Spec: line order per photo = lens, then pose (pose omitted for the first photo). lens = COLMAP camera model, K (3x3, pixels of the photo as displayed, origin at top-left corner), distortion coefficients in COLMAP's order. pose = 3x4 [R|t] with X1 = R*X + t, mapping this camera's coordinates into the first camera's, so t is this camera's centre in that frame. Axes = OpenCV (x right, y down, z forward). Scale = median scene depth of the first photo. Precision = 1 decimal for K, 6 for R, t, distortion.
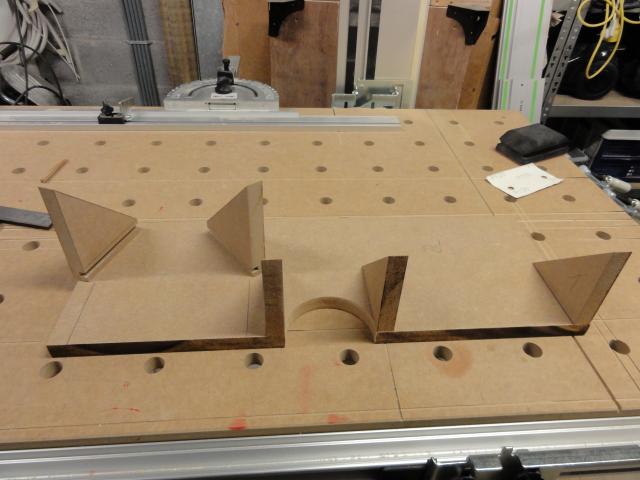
lens RADIAL K [[454.9, 0, 321.8], [0, 454.9, 239.3], [0, 0, 1]] dist [-0.003886, 0.001282]
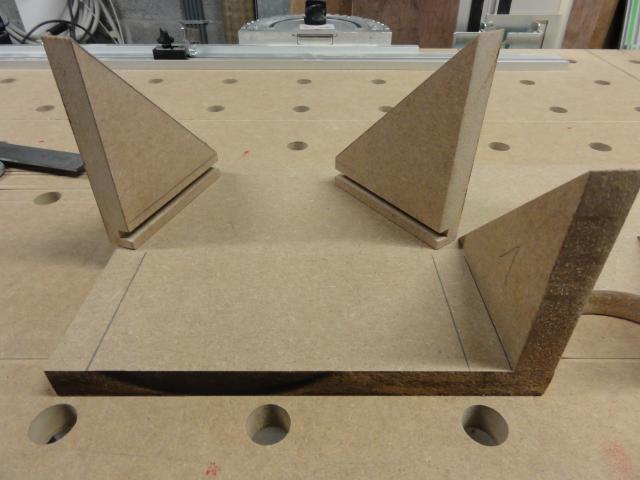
lens RADIAL K [[454.9, 0, 318.1], [0, 454.9, 240.2], [0, 0, 1]] dist [-0.003886, 0.001282]
pose [[0.995637, 0.020511, -0.091034, -0.213227], [-0.022626, 0.999496, -0.022259, 0.077012], [0.090532, 0.024221, 0.995599, 0.413936]]
